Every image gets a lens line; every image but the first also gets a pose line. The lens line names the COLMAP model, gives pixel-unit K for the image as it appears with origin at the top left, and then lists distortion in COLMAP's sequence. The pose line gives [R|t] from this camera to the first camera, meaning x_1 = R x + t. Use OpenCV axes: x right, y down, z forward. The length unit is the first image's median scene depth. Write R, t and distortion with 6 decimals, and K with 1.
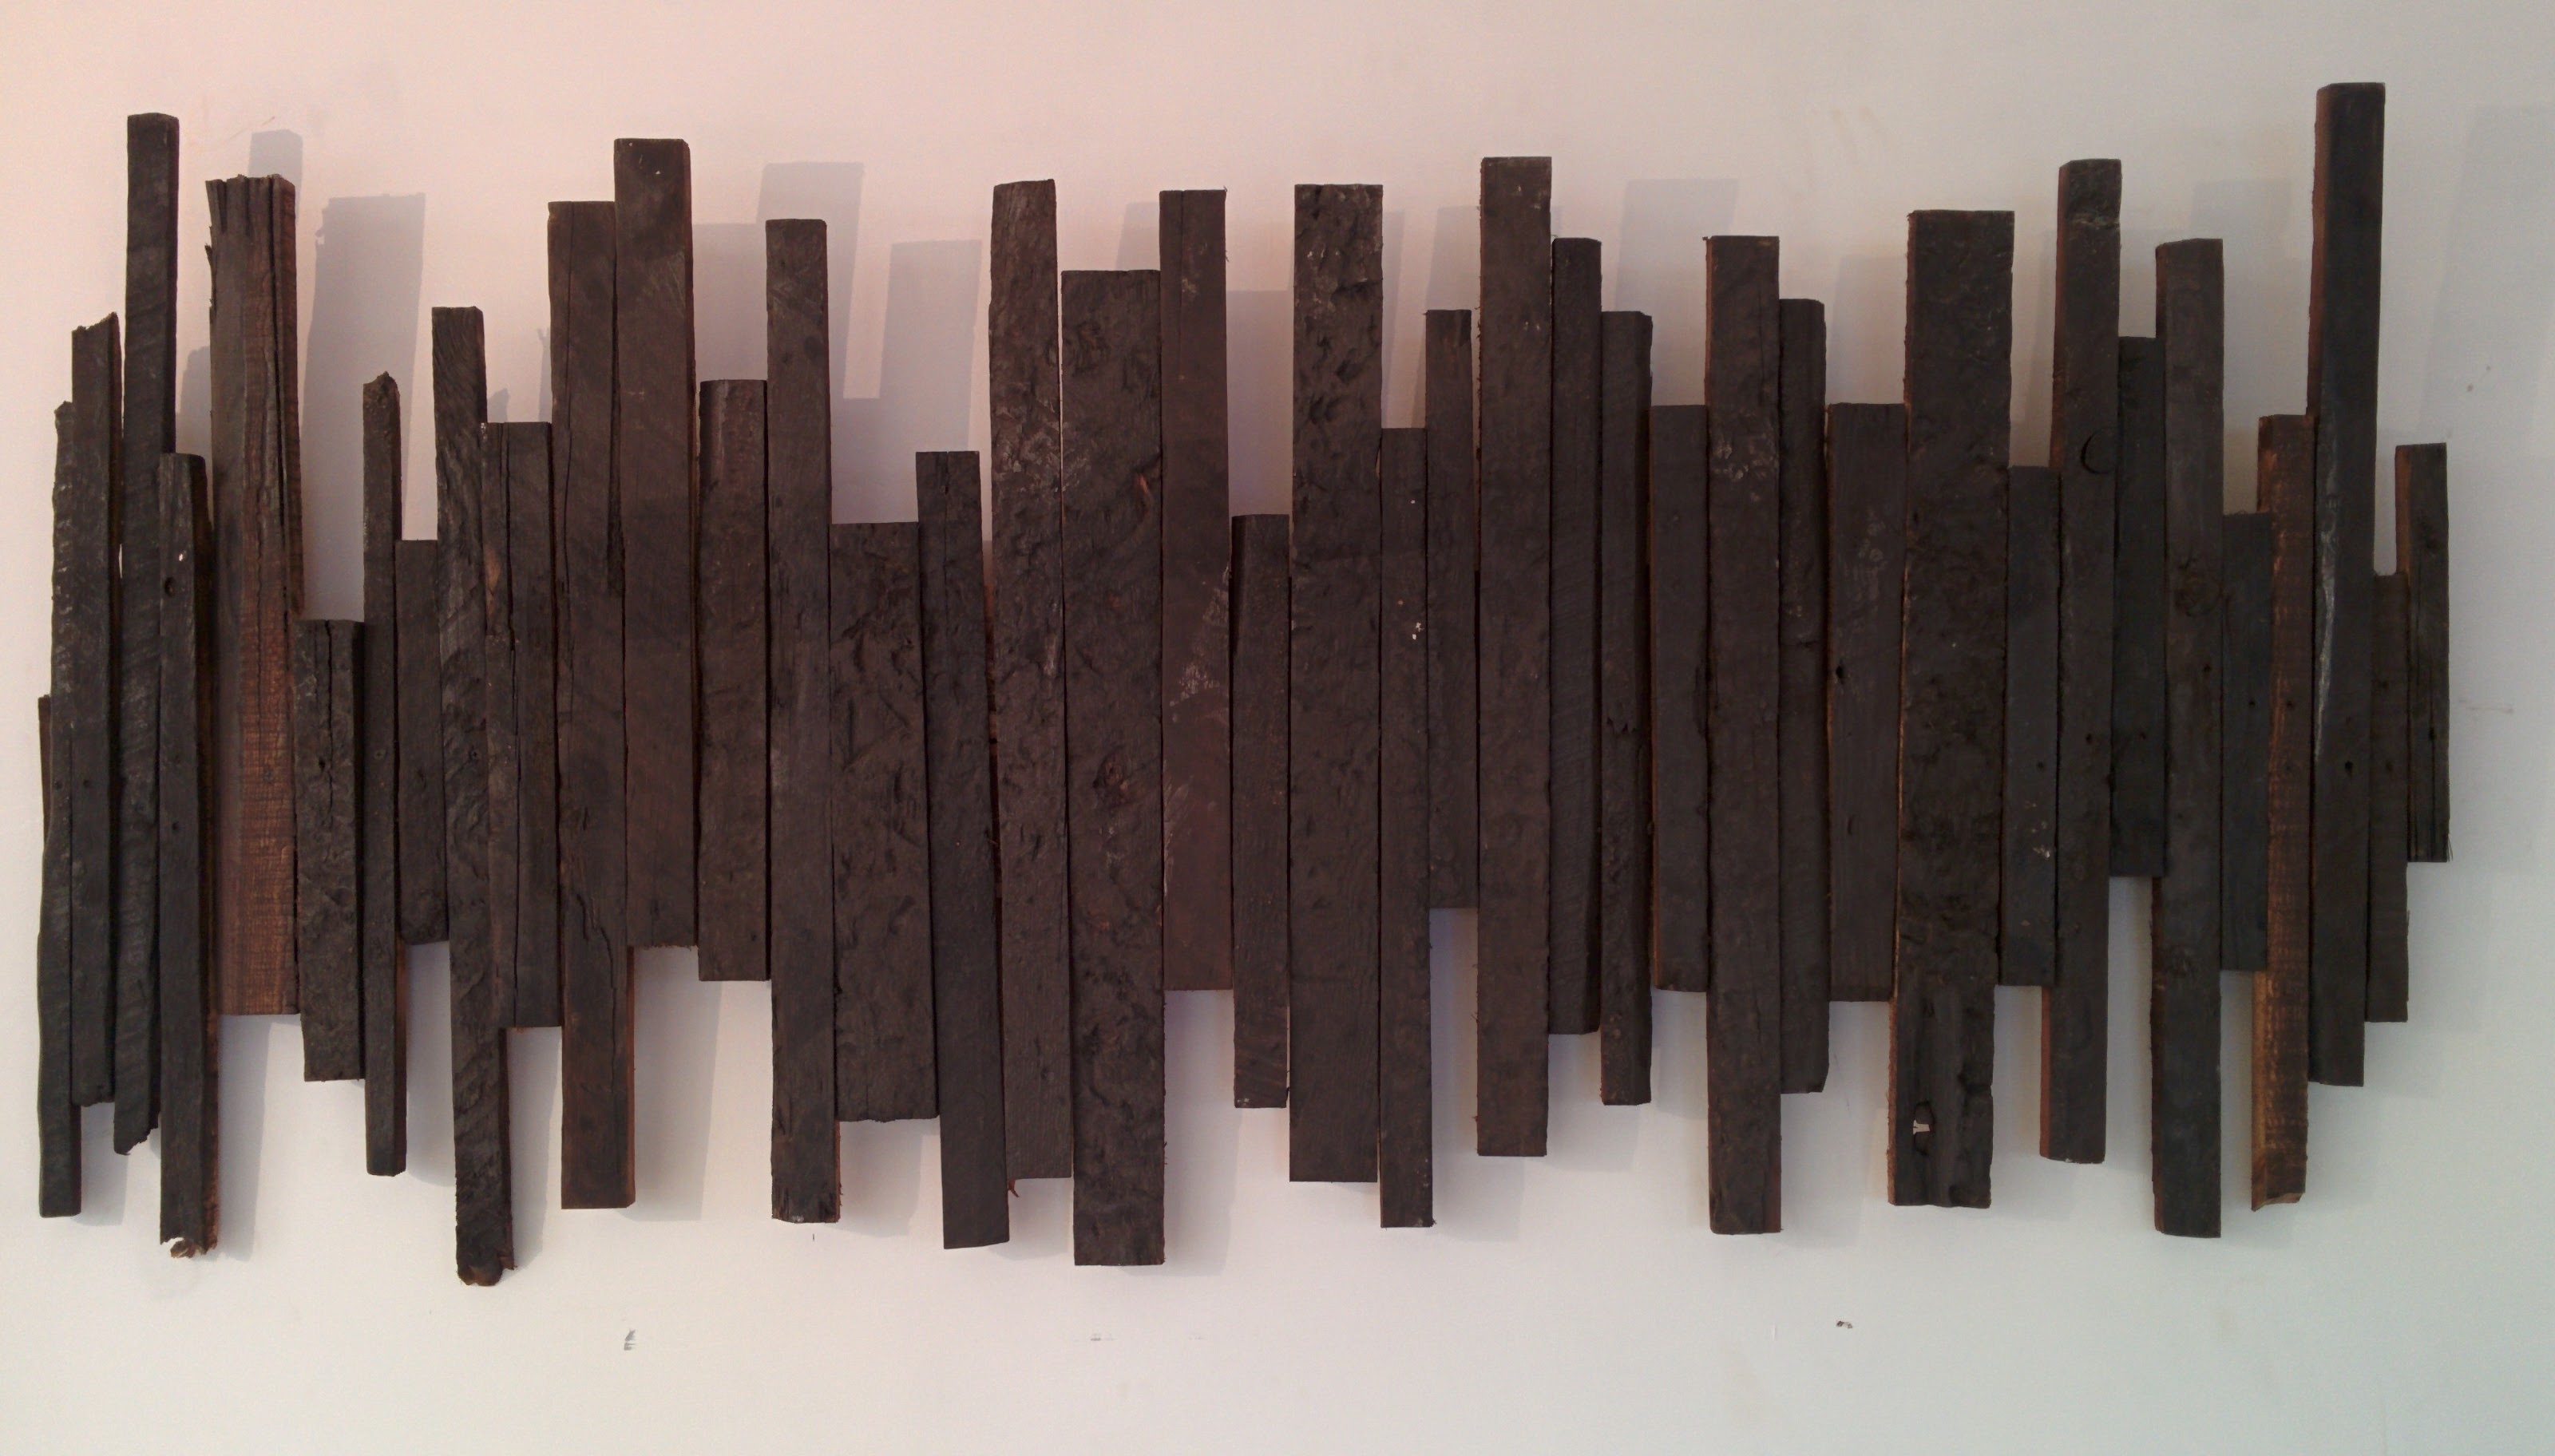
lens RADIAL K [[2385.4, 0, 1277.5], [0, 2385.4, 728.0], [0, 0, 1]] dist [0.093820, -0.213083]
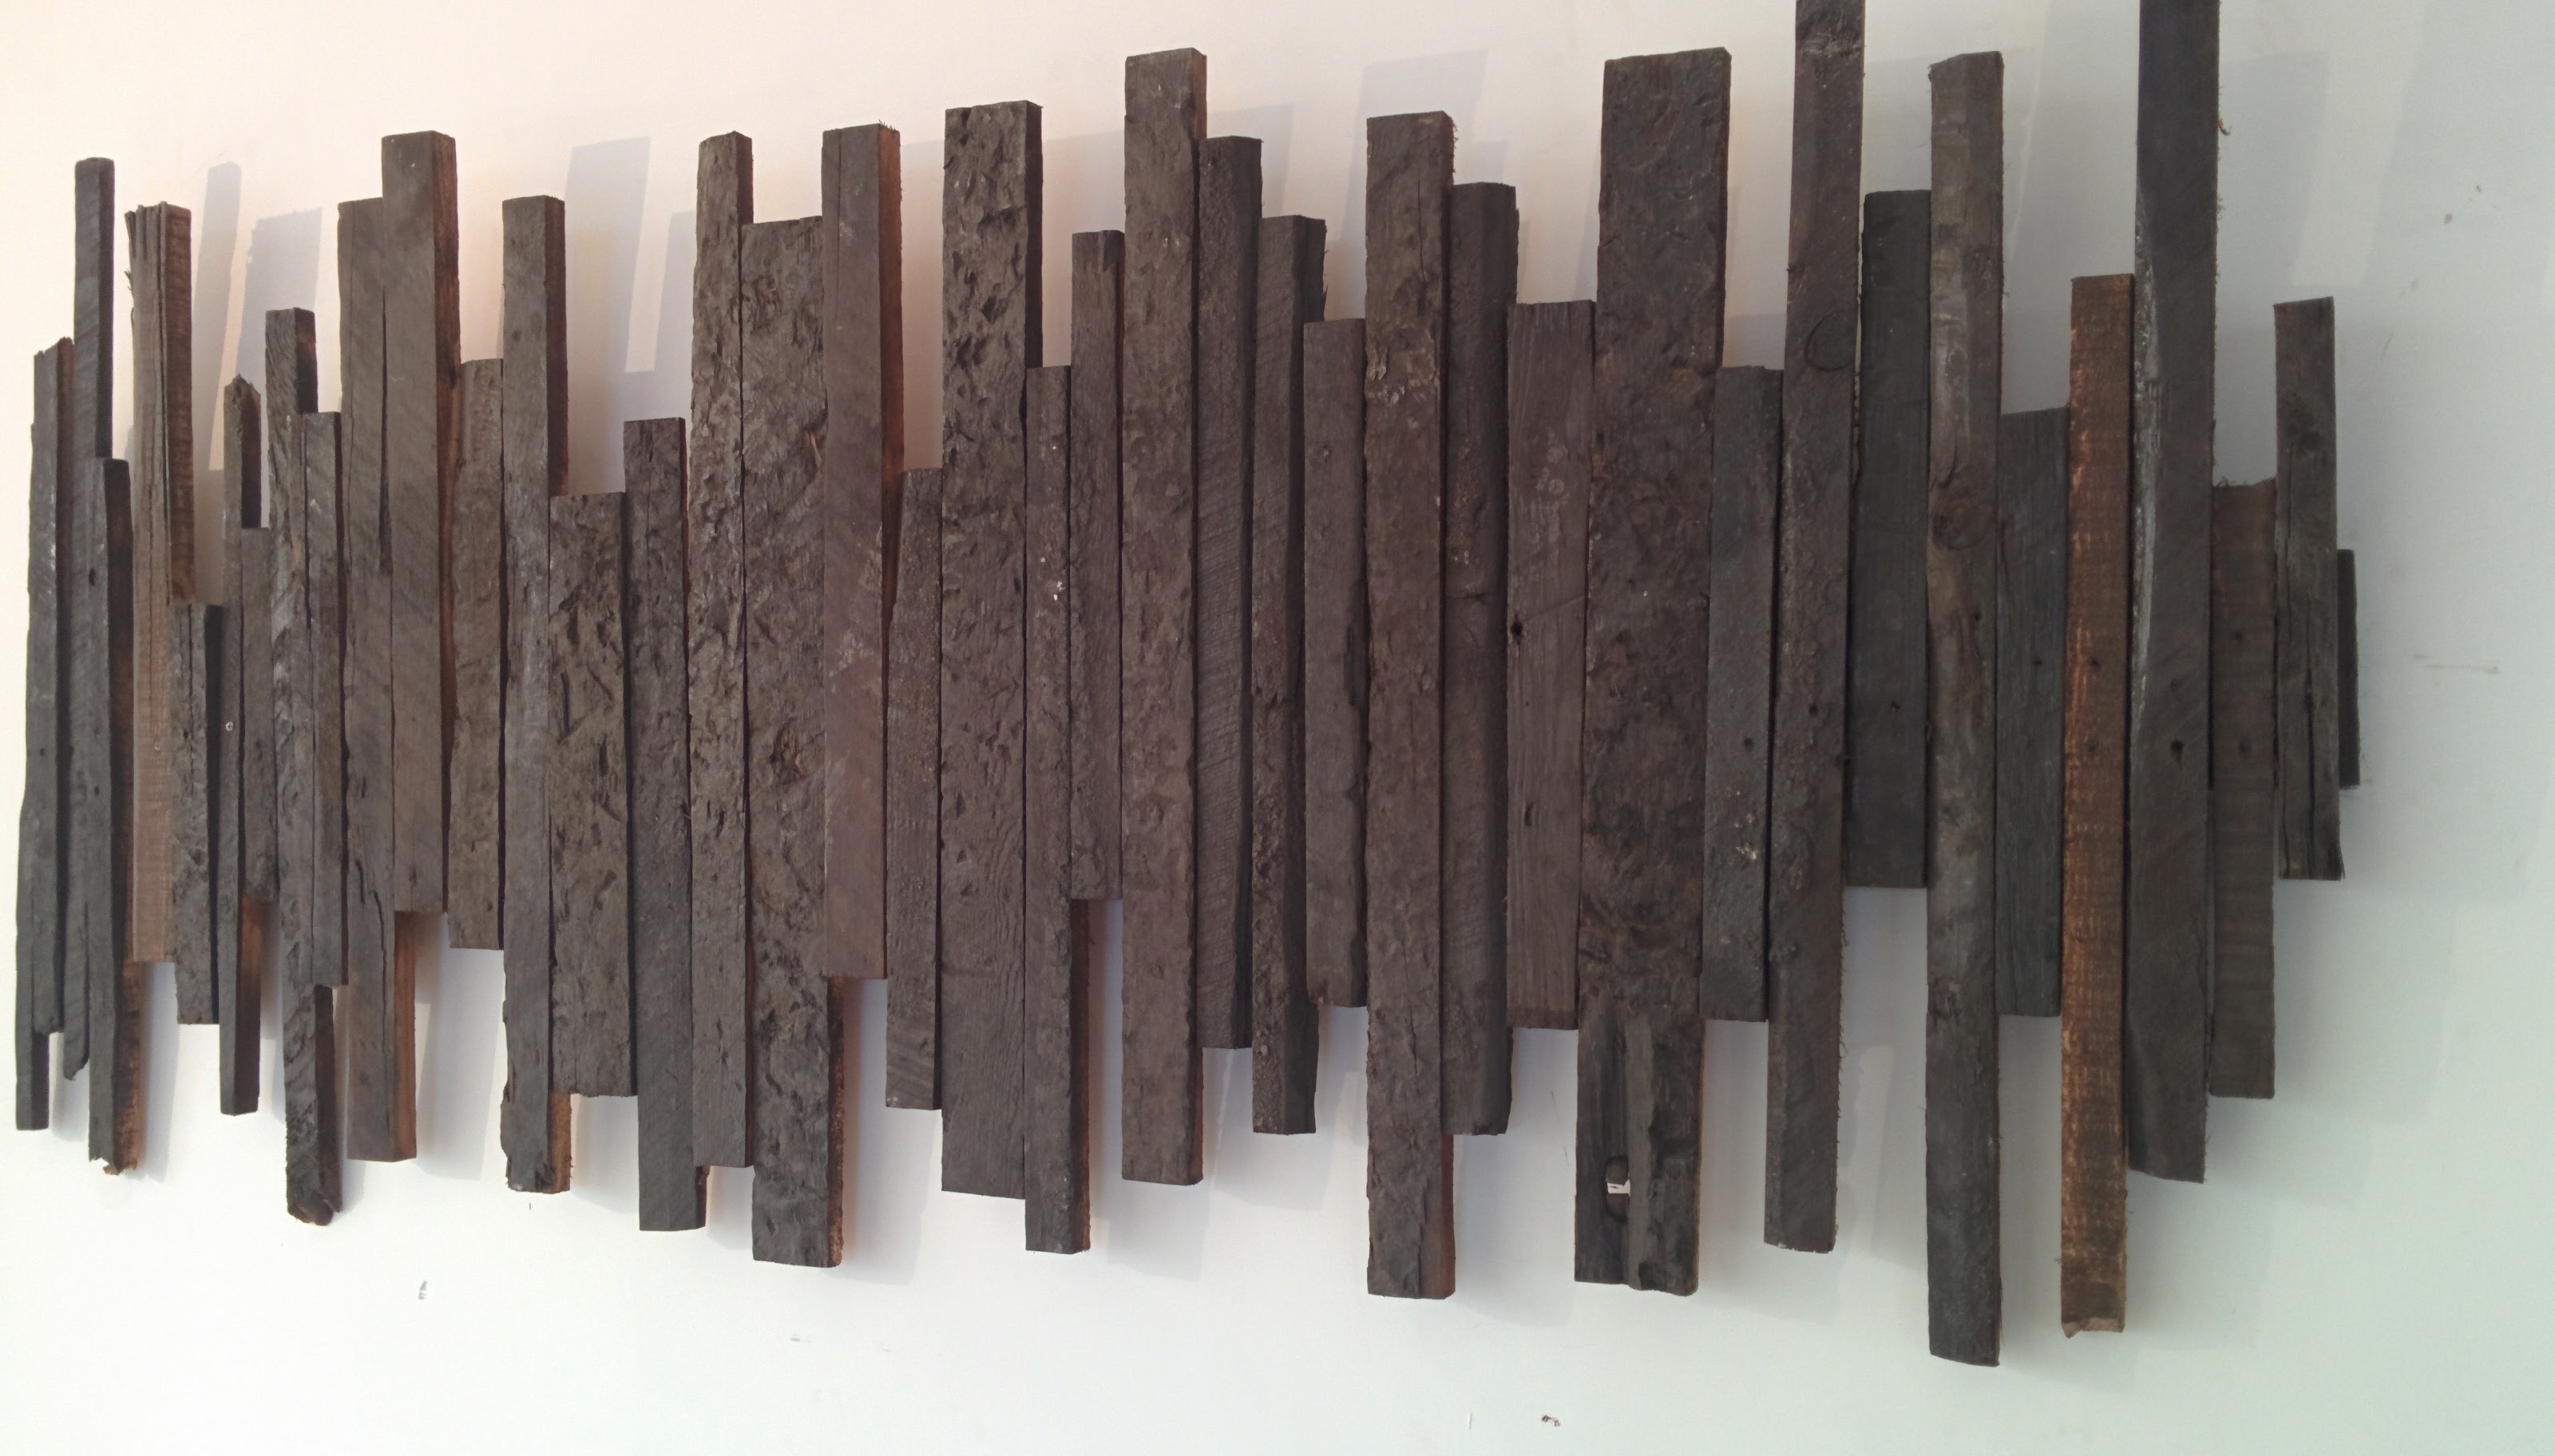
lens RADIAL K [[2385.4, 0, 1277.5], [0, 2385.4, 728.0], [0, 0, 1]] dist [0.093820, -0.213083]
pose [[0.902833, 0.001314, -0.429990, 0.519617], [-0.002119, 0.999997, -0.001395, 0.012092], [0.429987, 0.002171, 0.902832, 0.220589]]
